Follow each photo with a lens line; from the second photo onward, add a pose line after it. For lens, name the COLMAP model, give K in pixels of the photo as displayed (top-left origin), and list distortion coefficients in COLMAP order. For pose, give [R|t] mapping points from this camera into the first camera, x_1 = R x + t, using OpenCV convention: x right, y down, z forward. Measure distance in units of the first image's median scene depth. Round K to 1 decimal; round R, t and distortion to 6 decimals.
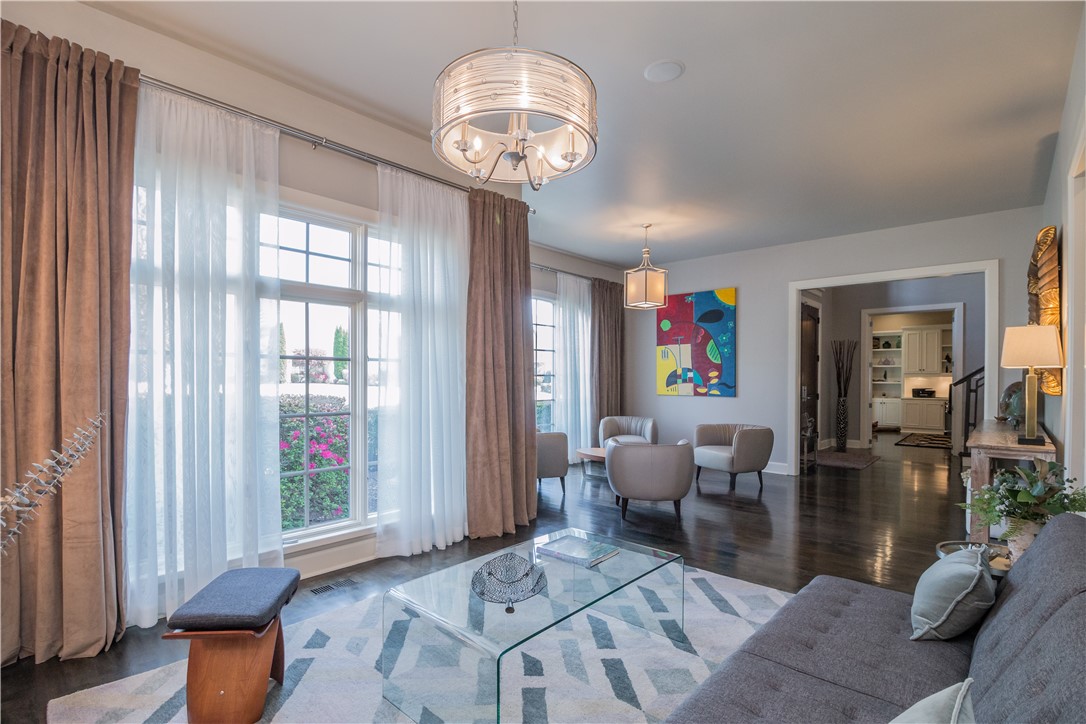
lens RADIAL K [[513.9, 0, 537.0], [0, 513.9, 381.8], [0, 0, 1]] dist [0.000961, -0.014393]
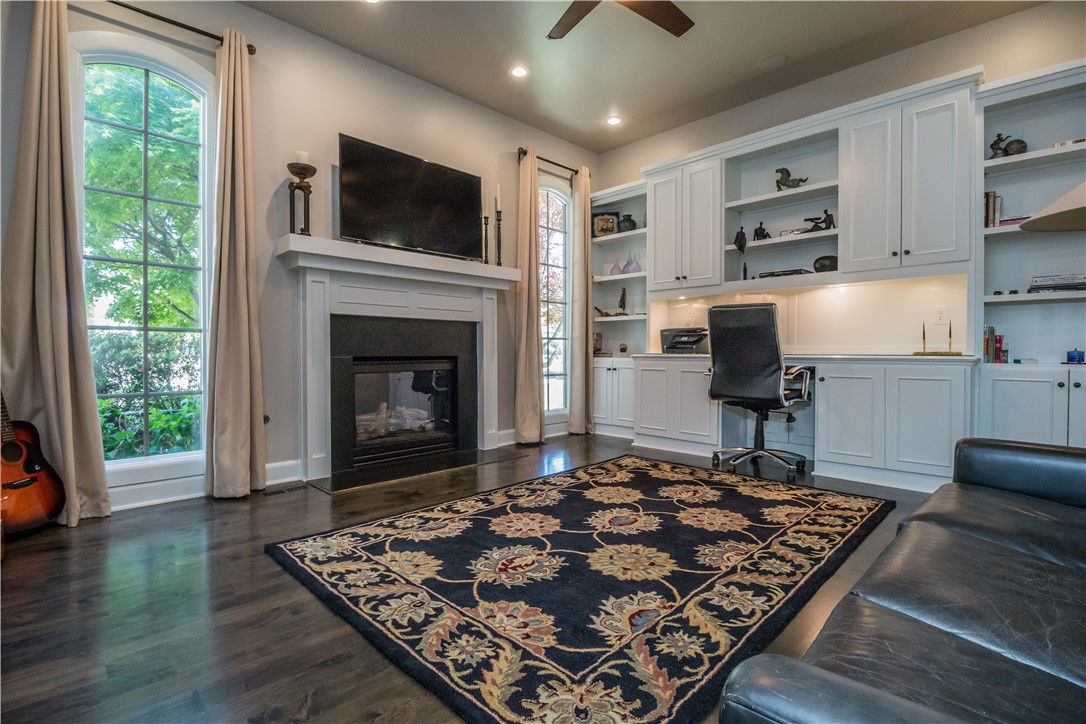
lens RADIAL K [[507.2, 0, 537.9], [0, 507.2, 357.0], [0, 0, 1]] dist [0.001605, -0.013459]
pose [[0.999256, -0.000506, -0.038576, 0.659680], [0.000852, 0.999960, 0.008943, 0.029650], [0.038570, -0.008969, 0.999216, 0.631619]]
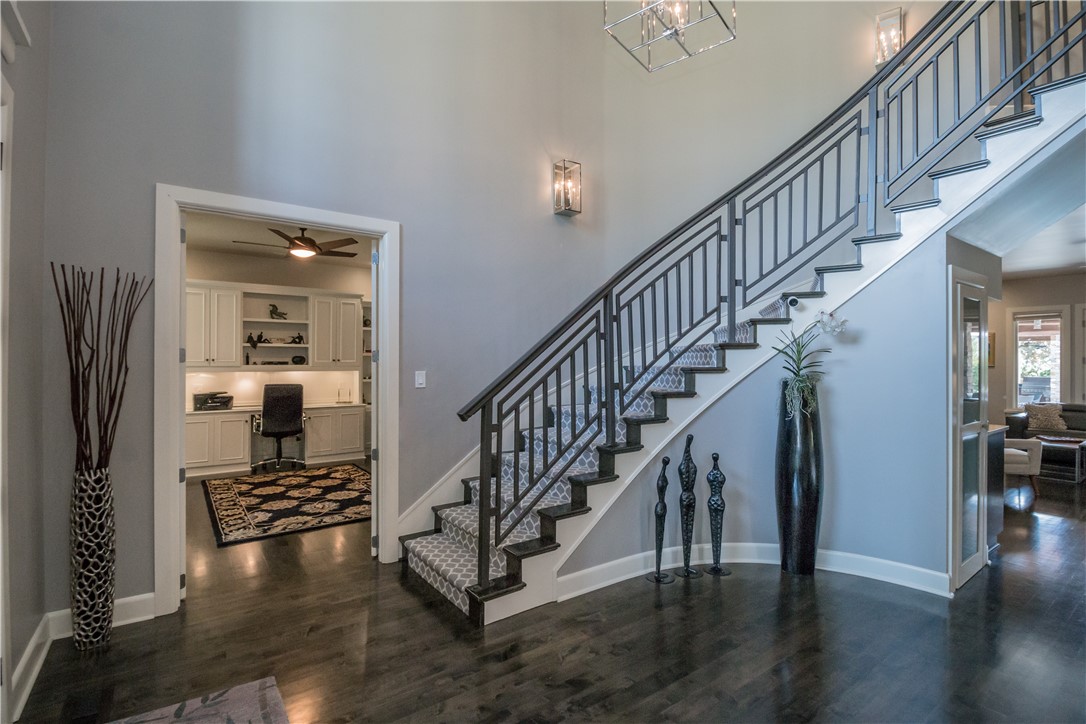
lens RADIAL K [[507.2, 0, 537.9], [0, 507.2, 357.0], [0, 0, 1]] dist [0.001605, -0.013459]
pose [[0.210078, 0.006496, 0.977663, 0.283902], [0.001480, 0.999975, -0.006962, -0.022185], [-0.977684, 0.002910, 0.210063, 0.531301]]
